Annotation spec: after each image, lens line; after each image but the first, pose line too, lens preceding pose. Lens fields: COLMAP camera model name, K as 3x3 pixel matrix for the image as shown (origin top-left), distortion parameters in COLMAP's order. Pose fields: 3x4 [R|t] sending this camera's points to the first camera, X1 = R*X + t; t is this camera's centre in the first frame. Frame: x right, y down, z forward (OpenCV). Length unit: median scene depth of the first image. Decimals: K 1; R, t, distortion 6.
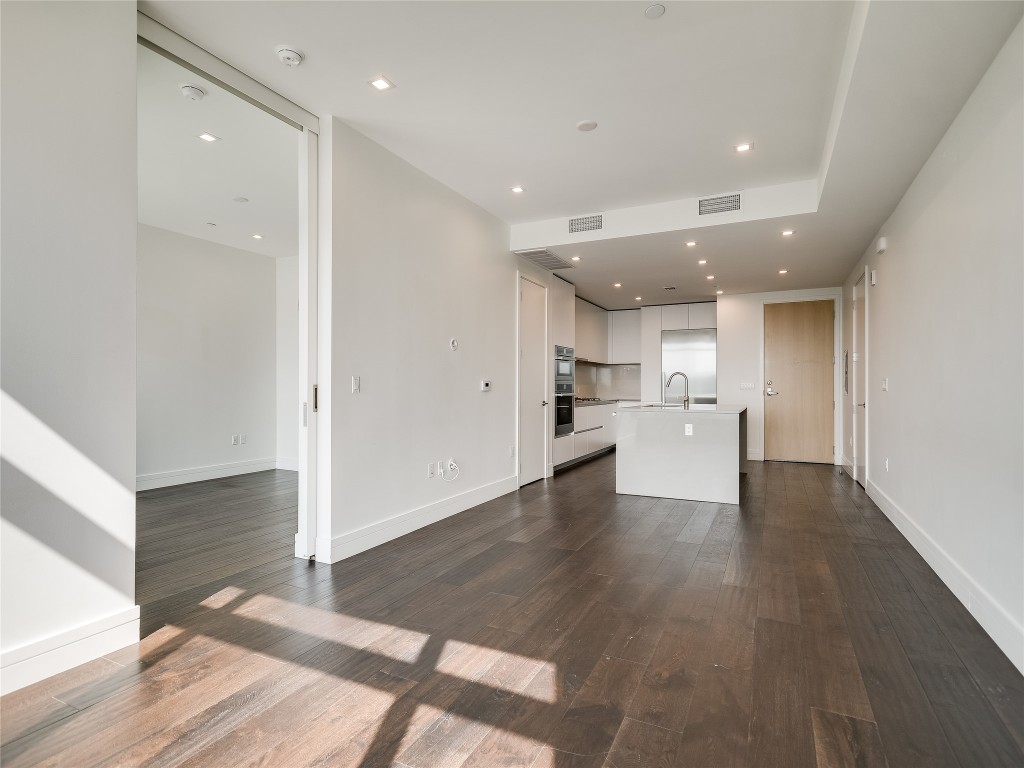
lens RADIAL K [[528.4, 0, 512.0], [0, 528.4, 384.0], [0, 0, 1]] dist [0.001650, 0.000109]
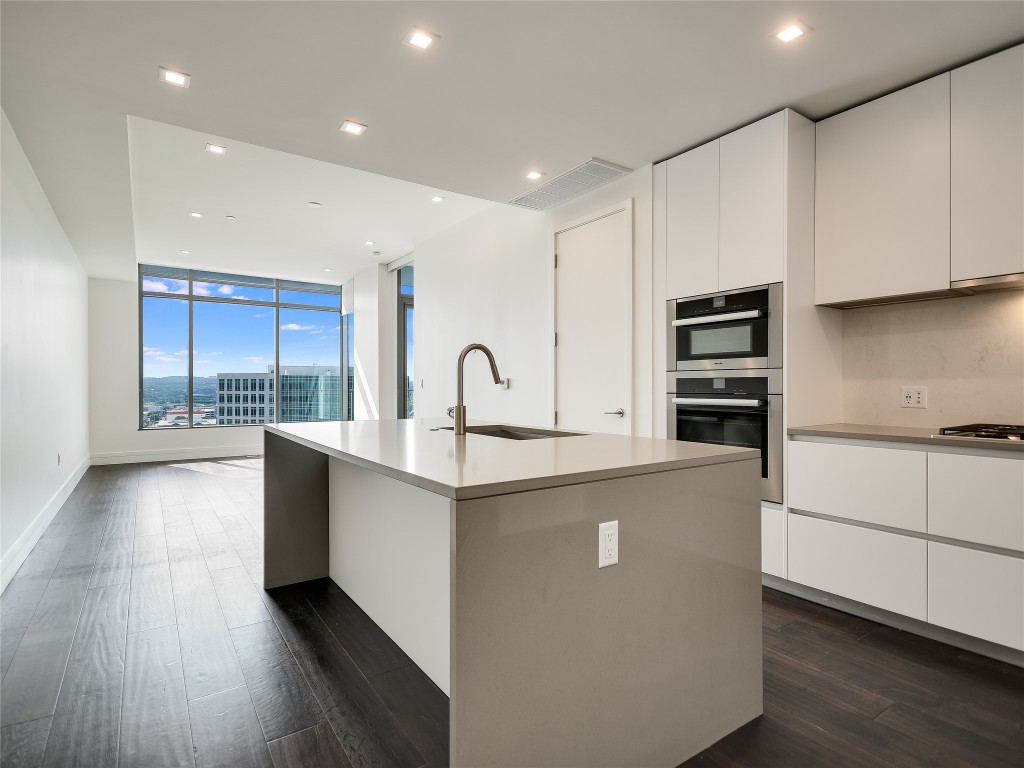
lens RADIAL K [[530.3, 0, 512.0], [0, 530.3, 384.0], [0, 0, 1]] dist [-0.000696, 0.000531]
pose [[-0.485788, -0.003010, -0.874072, 0.525943], [0.002709, 0.999984, -0.004949, 0.006522], [0.874073, -0.004772, -0.485772, 0.999691]]
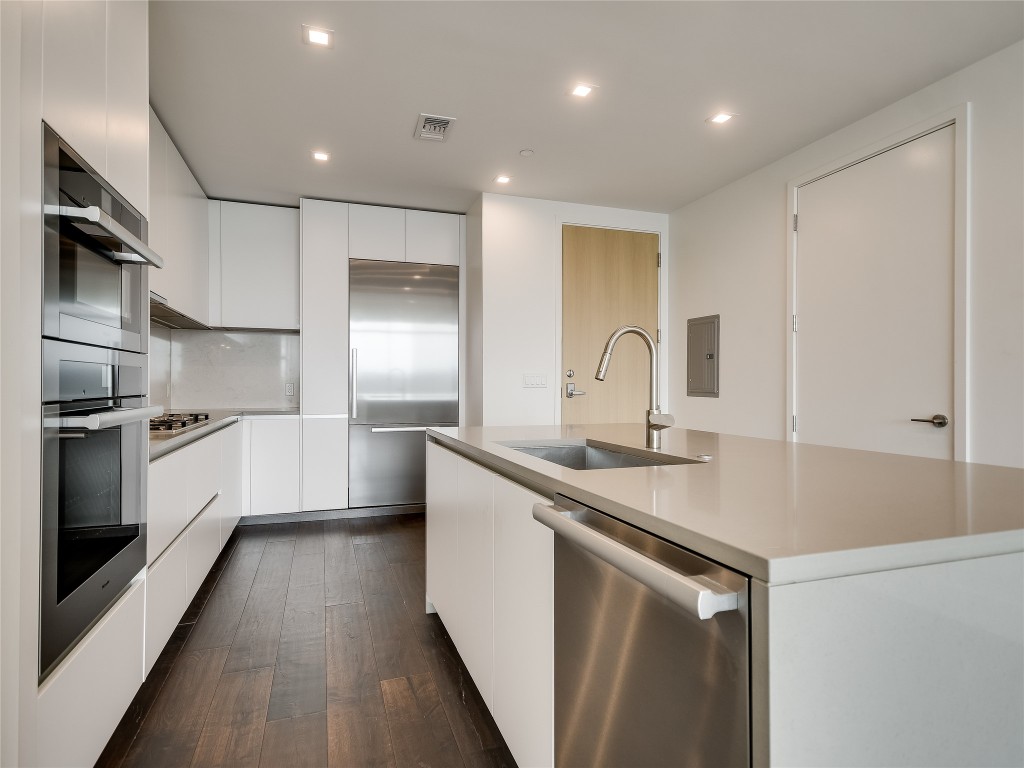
lens RADIAL K [[528.4, 0, 512.0], [0, 528.4, 384.0], [0, 0, 1]] dist [0.001650, 0.000109]
pose [[0.691013, -0.008305, 0.722794, 0.062156], [0.001106, 0.999945, 0.010432, 0.002423], [-0.722841, -0.006410, 0.690984, 0.716003]]
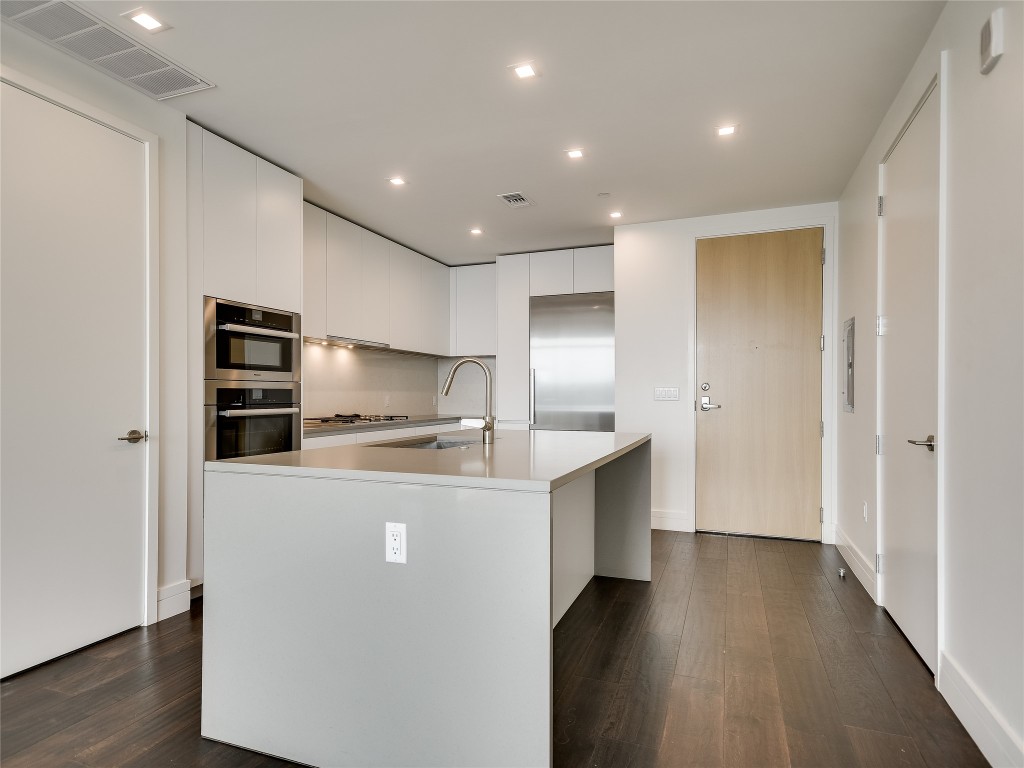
lens RADIAL K [[571.4, 0, 514.8], [0, 571.4, 399.8], [0, 0, 1]] dist [0.003507, 0.000442]
pose [[0.995152, -0.001651, 0.098330, 0.252996], [0.000425, 0.999922, 0.012486, 0.003442], [-0.098343, -0.012383, 0.995076, 0.470835]]
